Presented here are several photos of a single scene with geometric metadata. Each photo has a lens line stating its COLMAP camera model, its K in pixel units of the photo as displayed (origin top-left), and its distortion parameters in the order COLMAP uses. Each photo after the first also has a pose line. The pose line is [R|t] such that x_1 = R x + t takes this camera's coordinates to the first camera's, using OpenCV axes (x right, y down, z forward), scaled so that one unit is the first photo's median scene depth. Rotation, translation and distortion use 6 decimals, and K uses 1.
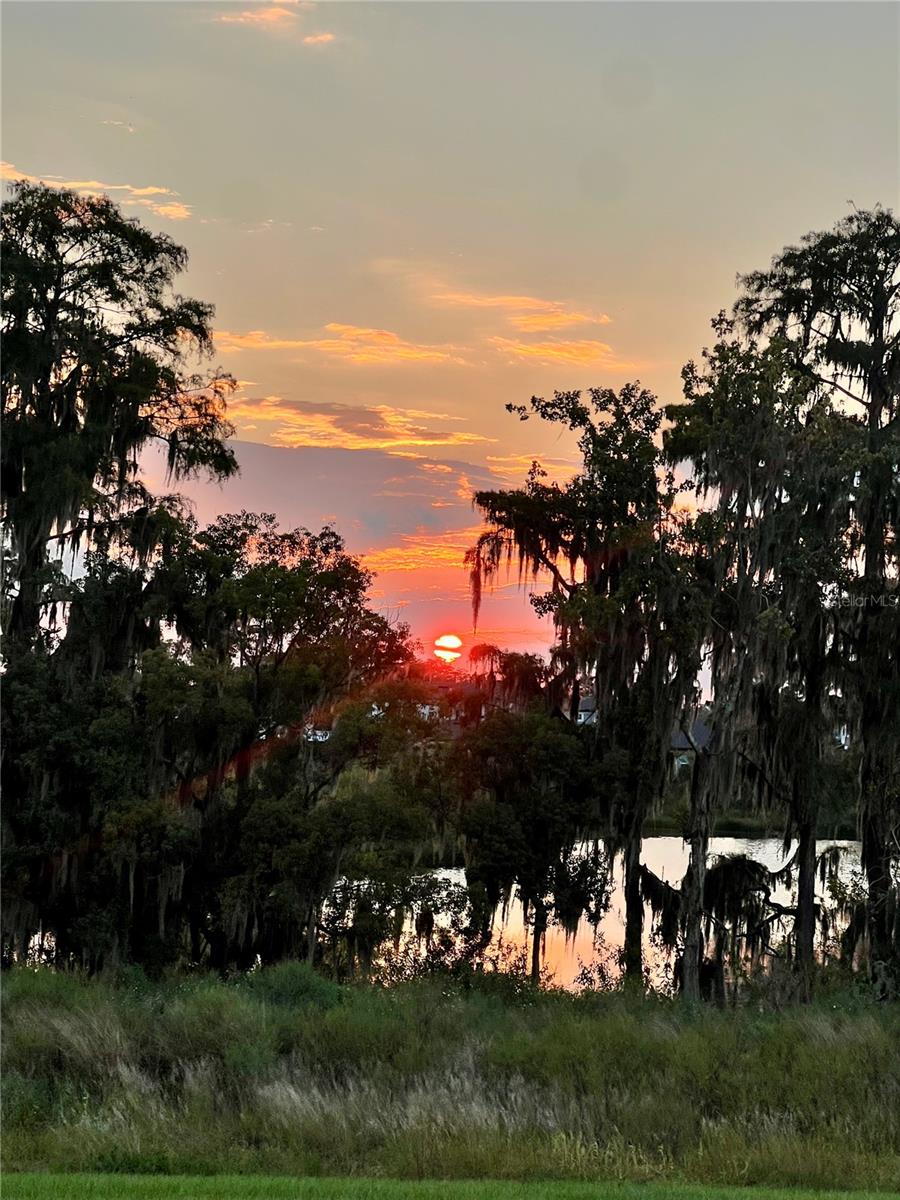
lens RADIAL K [[2987.5, 0, 450.0], [0, 2987.5, 600.0], [0, 0, 1]] dist [-0.037080, 0.556473]
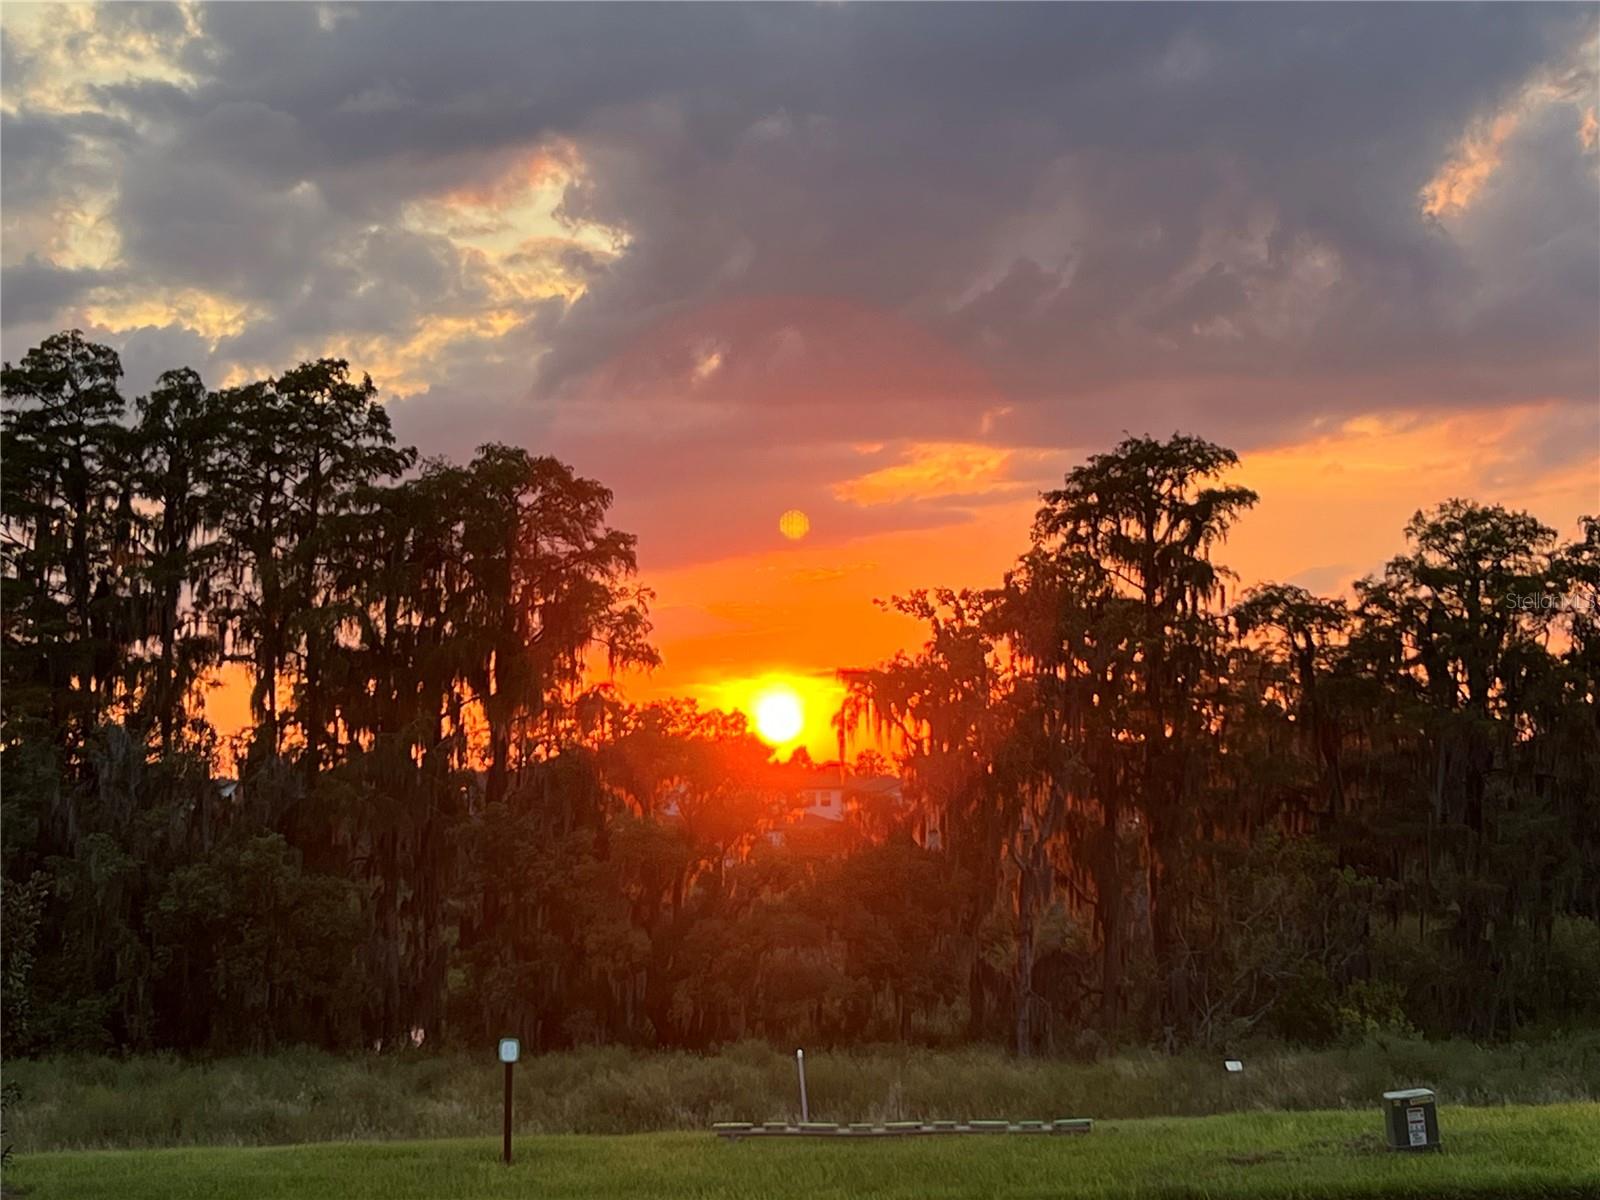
lens RADIAL K [[3216.7, 0, 800.0], [0, 3216.7, 600.0], [0, 0, 1]] dist [0.090237, -0.141149]
pose [[0.999045, -0.032315, 0.029407, -0.048096], [0.032946, 0.999232, -0.021233, -0.037294], [-0.028698, 0.022181, 0.999342, -0.374674]]
